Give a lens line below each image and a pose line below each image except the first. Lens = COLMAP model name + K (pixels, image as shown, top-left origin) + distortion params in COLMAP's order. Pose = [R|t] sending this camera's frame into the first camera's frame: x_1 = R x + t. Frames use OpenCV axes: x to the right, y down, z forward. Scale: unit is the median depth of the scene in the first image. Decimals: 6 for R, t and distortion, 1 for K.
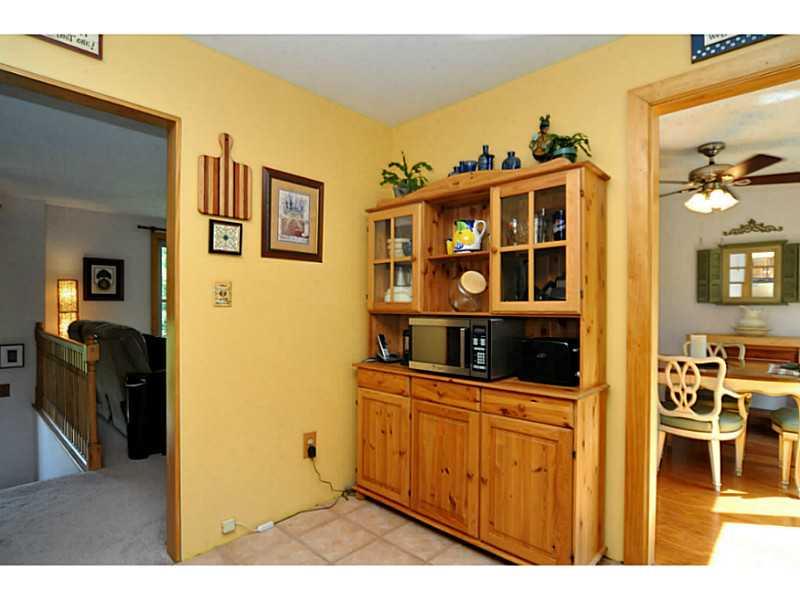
lens RADIAL K [[424.4, 0, 390.7], [0, 424.4, 305.6], [0, 0, 1]] dist [0.002857, 0.000872]
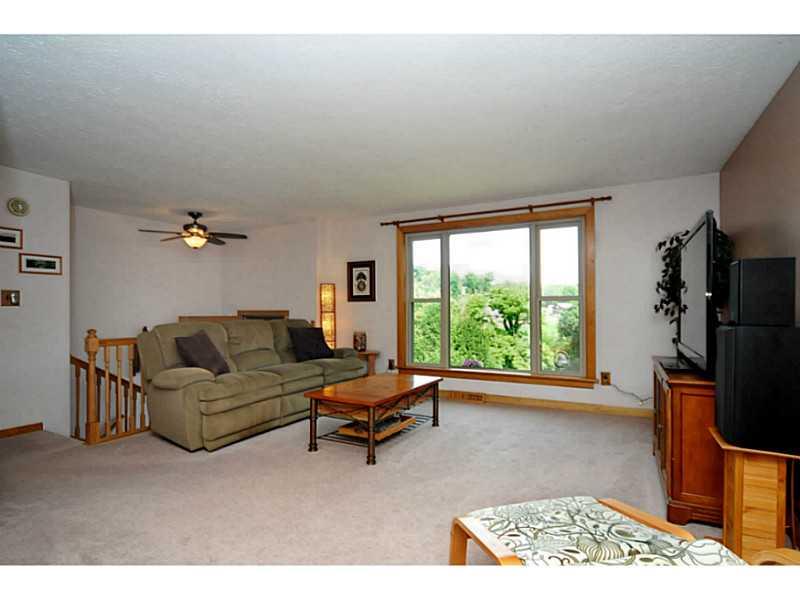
lens RADIAL K [[424.4, 0, 390.7], [0, 424.4, 305.6], [0, 0, 1]] dist [0.002857, 0.000872]
pose [[0.280848, -0.008985, -0.959710, 0.346743], [0.005040, 0.999956, -0.007887, 0.006829], [0.959739, -0.002622, 0.280881, 0.780273]]
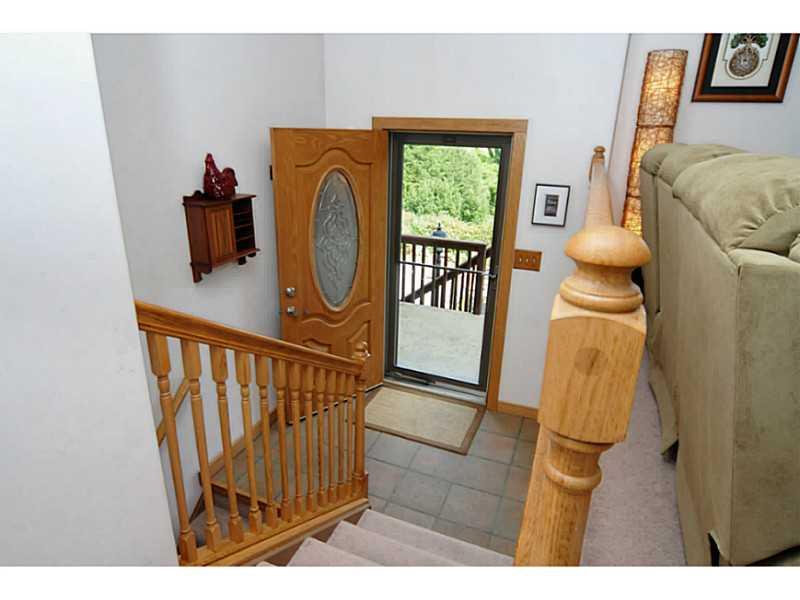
lens RADIAL K [[477.5, 0, 382.6], [0, 477.5, 297.5], [0, 0, 1]] dist [-0.024544, 0.000831]
pose [[0.367801, 0.318245, -0.873752, -0.325713], [-0.018546, 0.941938, 0.335273, 0.021797], [0.929719, -0.107109, 0.352348, 0.476511]]
